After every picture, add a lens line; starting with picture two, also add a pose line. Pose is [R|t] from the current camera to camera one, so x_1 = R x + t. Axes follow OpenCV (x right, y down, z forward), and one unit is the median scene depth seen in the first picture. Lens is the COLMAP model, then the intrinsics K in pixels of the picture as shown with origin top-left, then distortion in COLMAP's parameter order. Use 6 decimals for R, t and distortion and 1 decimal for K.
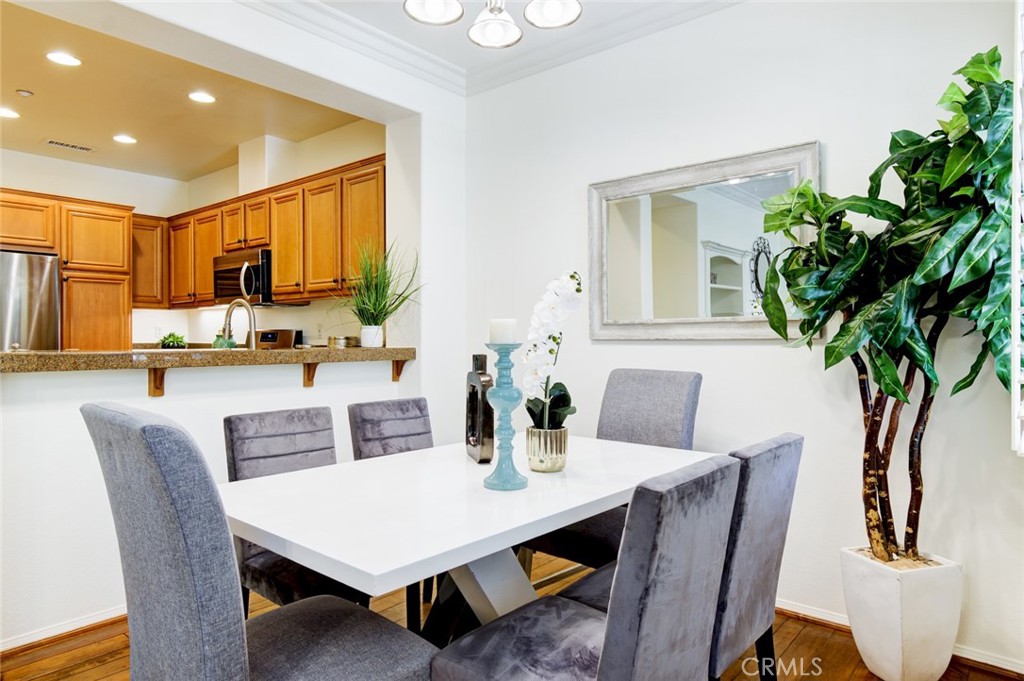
lens RADIAL K [[633.9, 0, 514.7], [0, 633.9, 340.1], [0, 0, 1]] dist [0.005502, 0.000699]
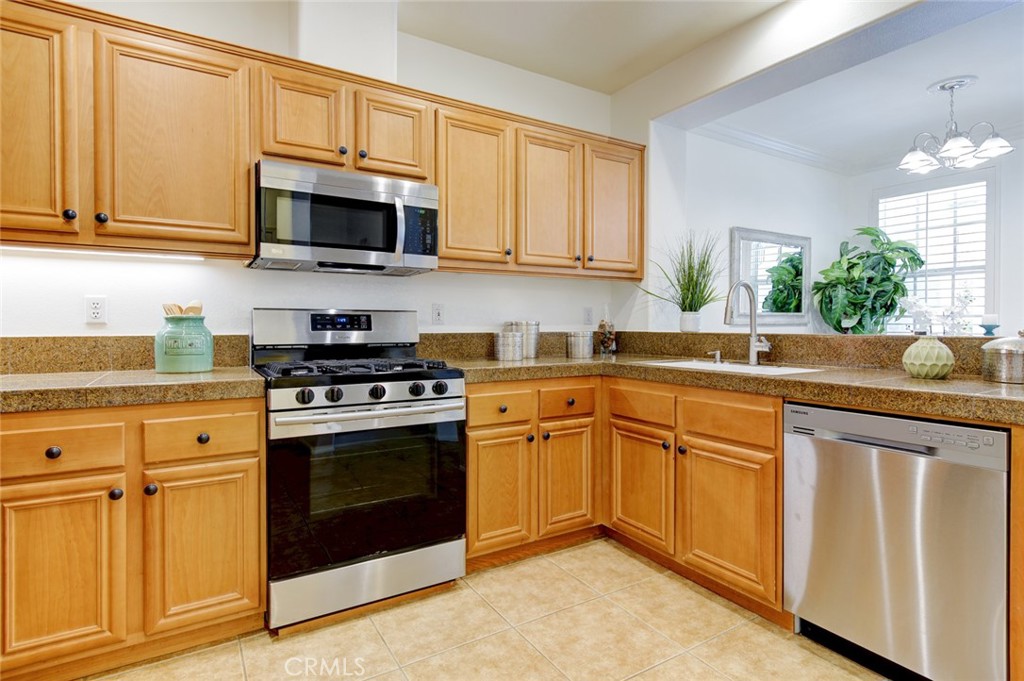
lens RADIAL K [[507.0, 0, 534.3], [0, 507.0, 326.2], [0, 0, 1]] dist [0.003239, -0.003982]
pose [[0.312784, -0.006728, 0.949800, -1.240809], [0.002674, 0.999977, 0.006203, -0.003779], [-0.949821, 0.000599, 0.312795, 1.071125]]
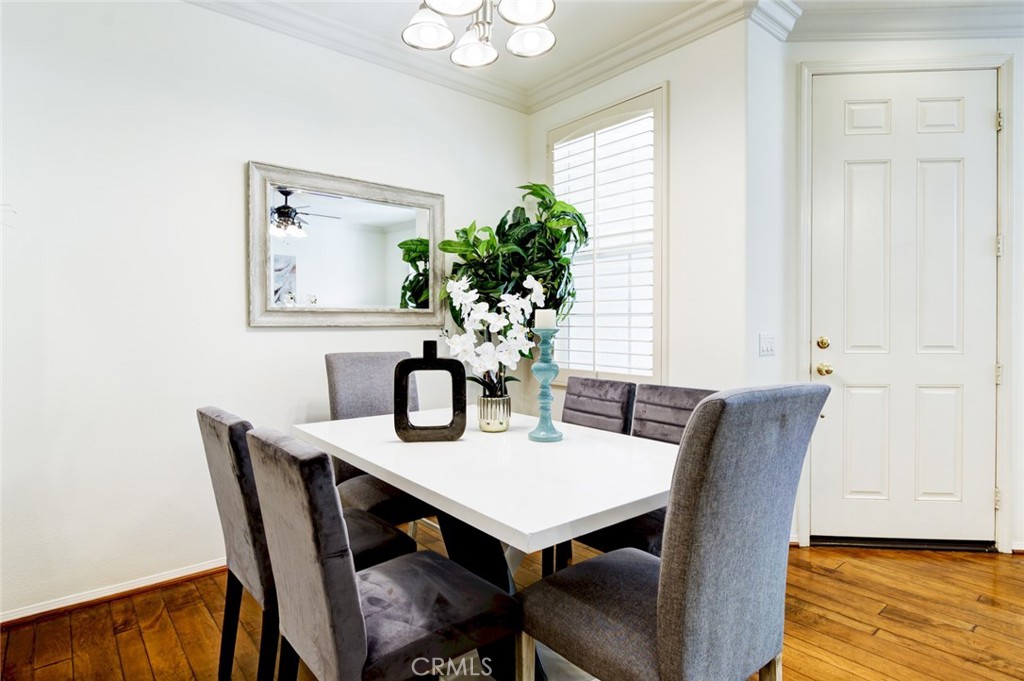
lens RADIAL K [[558.7, 0, 515.8], [0, 558.7, 333.2], [0, 0, 1]] dist [0.002995, -0.003625]
pose [[0.152333, -0.020309, 0.988121, -0.637021], [0.002681, 0.999794, 0.020135, -0.006952], [-0.988326, -0.000418, 0.152356, 0.482764]]
